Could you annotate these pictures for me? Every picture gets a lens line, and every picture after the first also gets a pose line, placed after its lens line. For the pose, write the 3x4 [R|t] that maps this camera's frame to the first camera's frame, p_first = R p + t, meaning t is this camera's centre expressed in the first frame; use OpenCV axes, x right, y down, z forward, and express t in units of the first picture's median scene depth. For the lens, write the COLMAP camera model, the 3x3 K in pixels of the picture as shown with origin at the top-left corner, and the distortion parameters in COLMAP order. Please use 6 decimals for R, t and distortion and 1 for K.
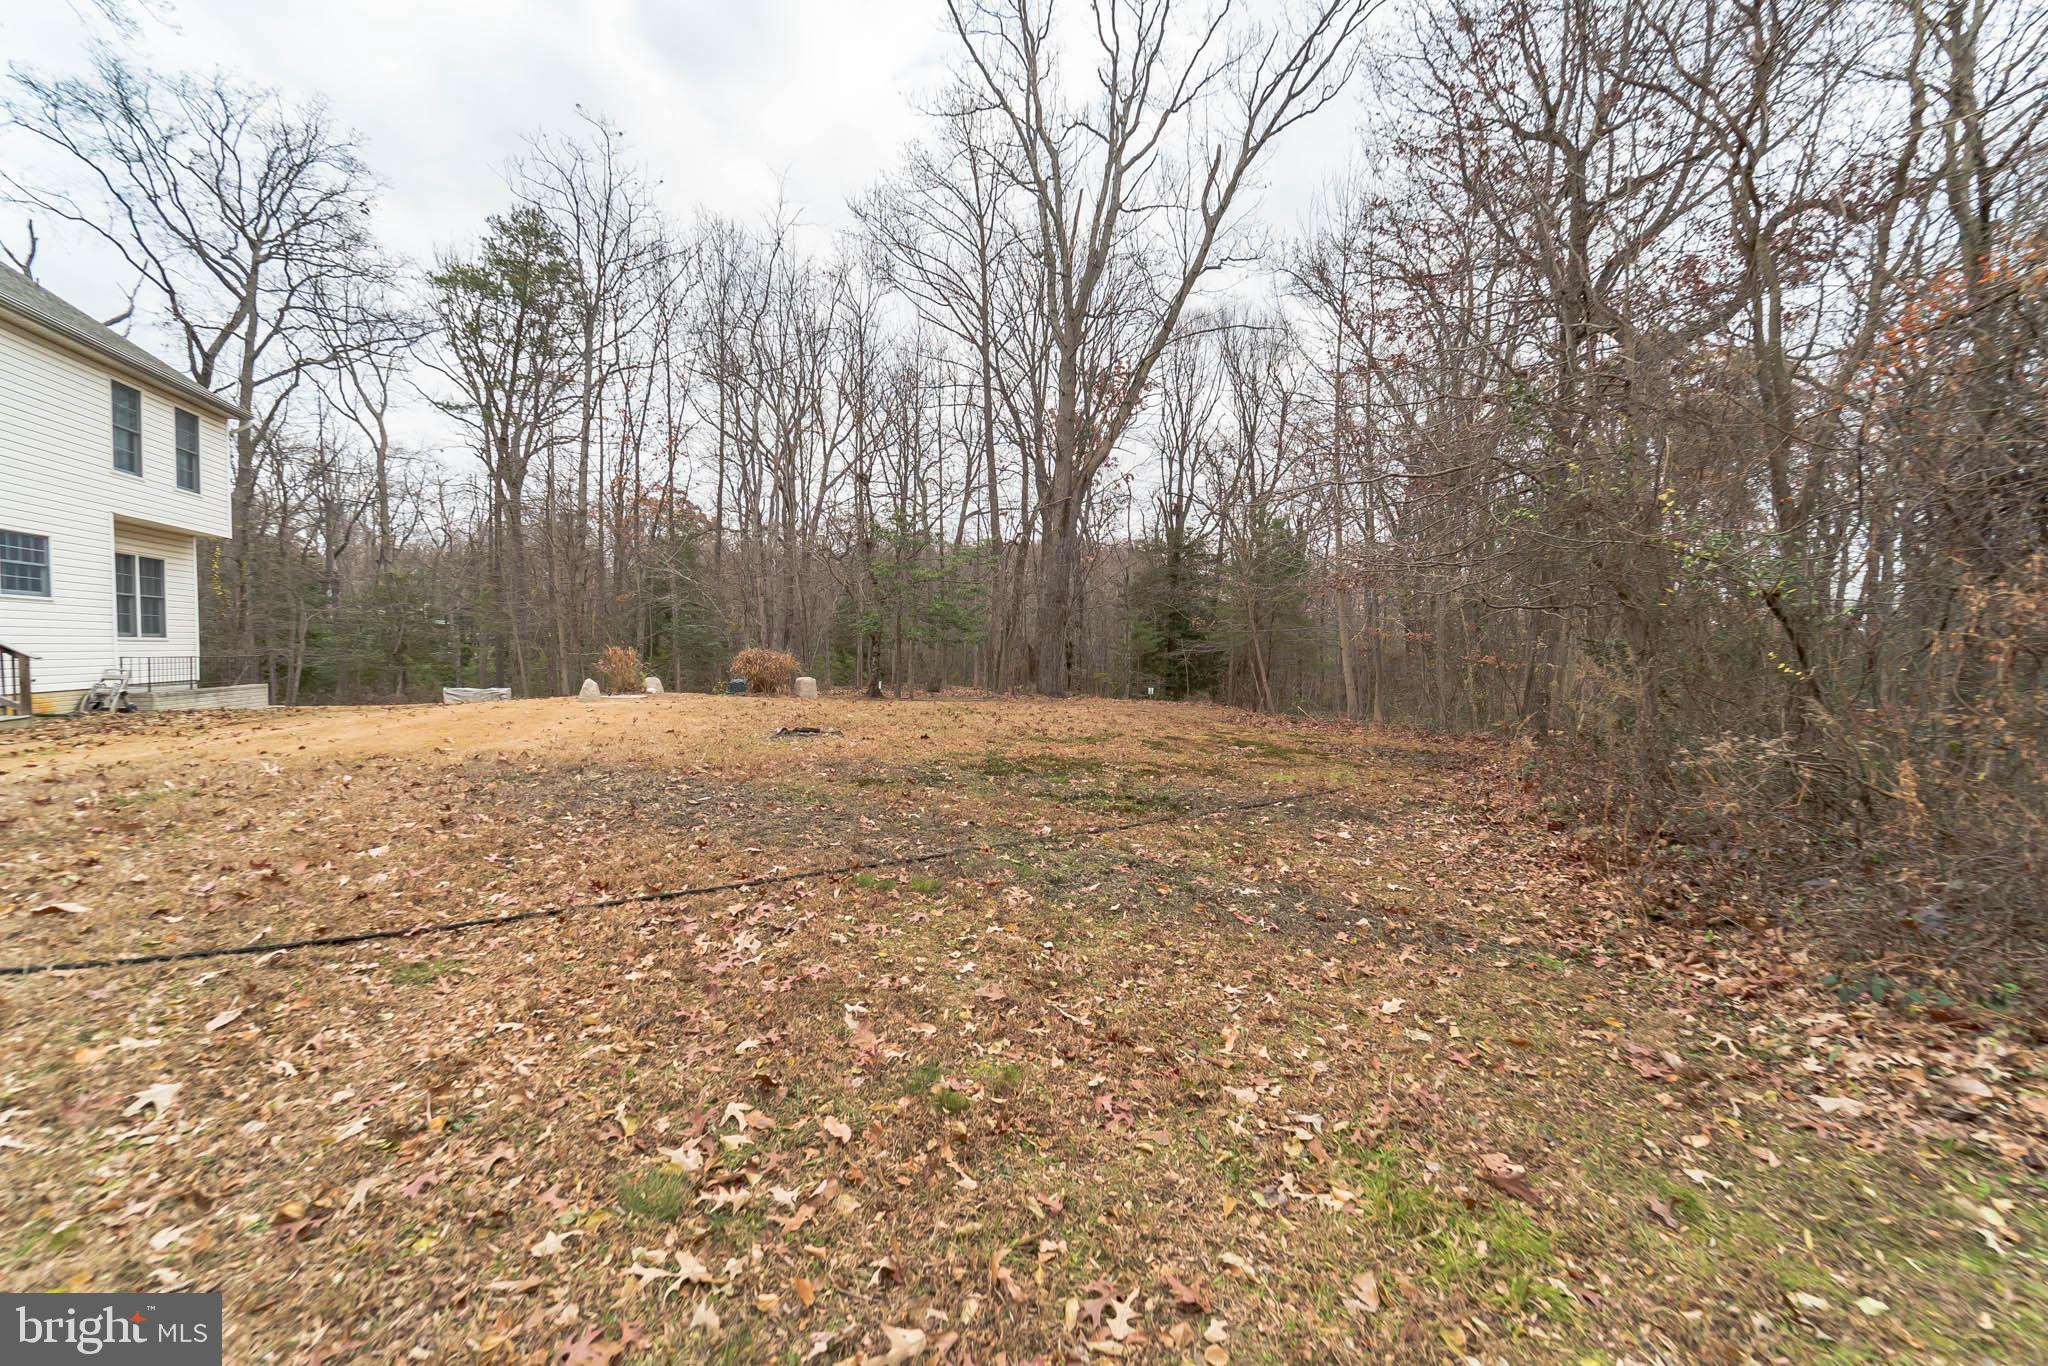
lens RADIAL K [[839.8, 0, 1025.7], [0, 839.8, 676.0], [0, 0, 1]] dist [0.000559, 0.000154]
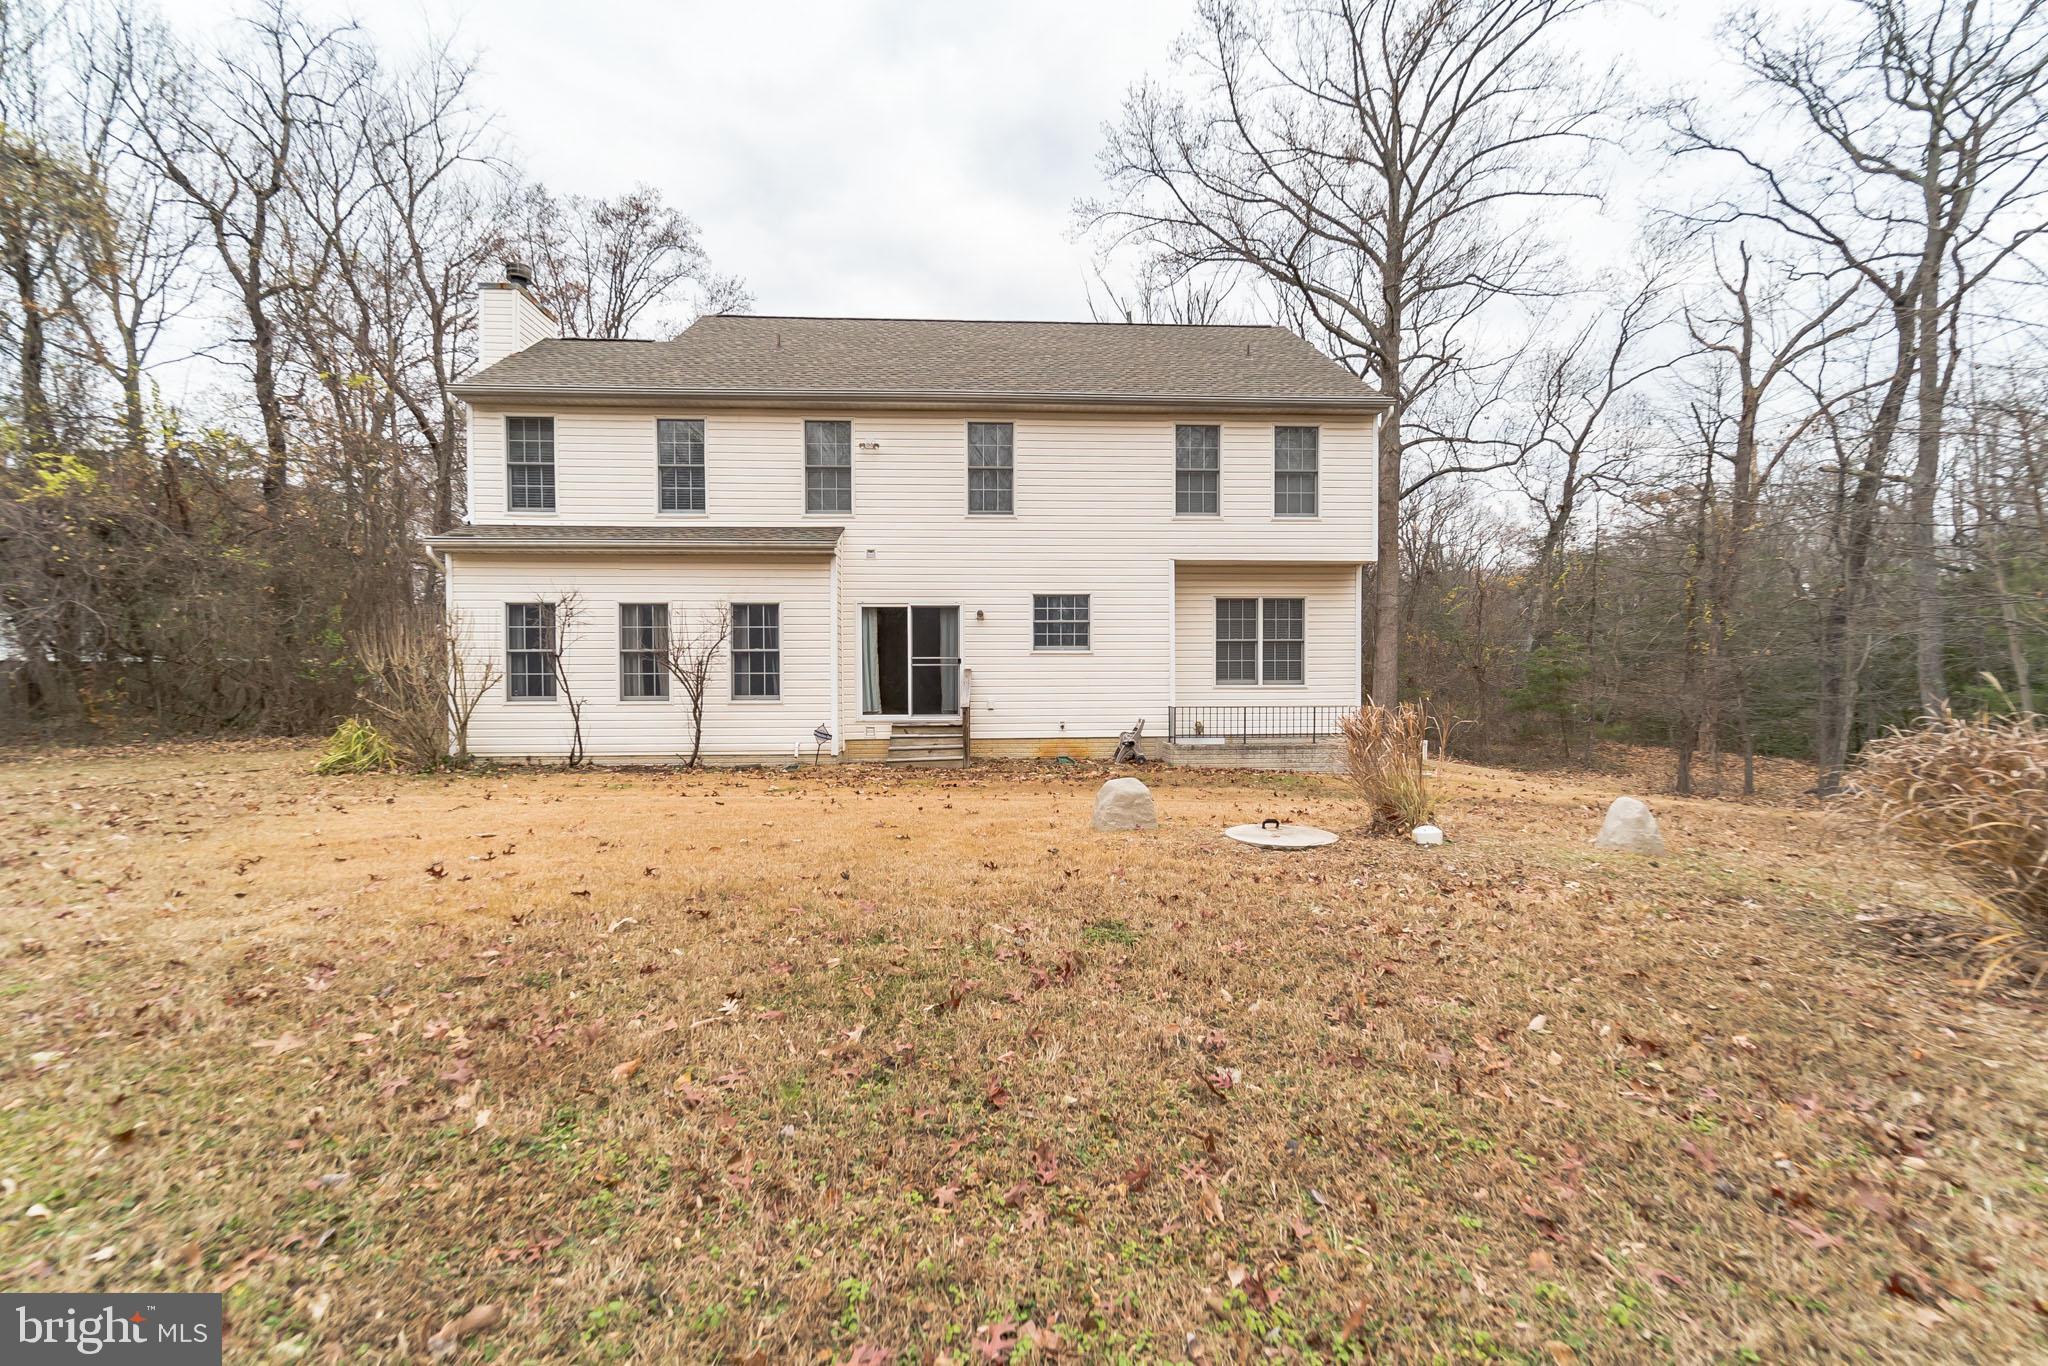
lens RADIAL K [[839.8, 0, 1025.7], [0, 839.8, 676.0], [0, 0, 1]] dist [0.000559, 0.000154]
pose [[-0.281065, -0.019584, -0.959489, -0.088643], [-0.017151, 0.999735, -0.015381, -0.036540], [0.959536, 0.012133, -0.281326, 1.044840]]
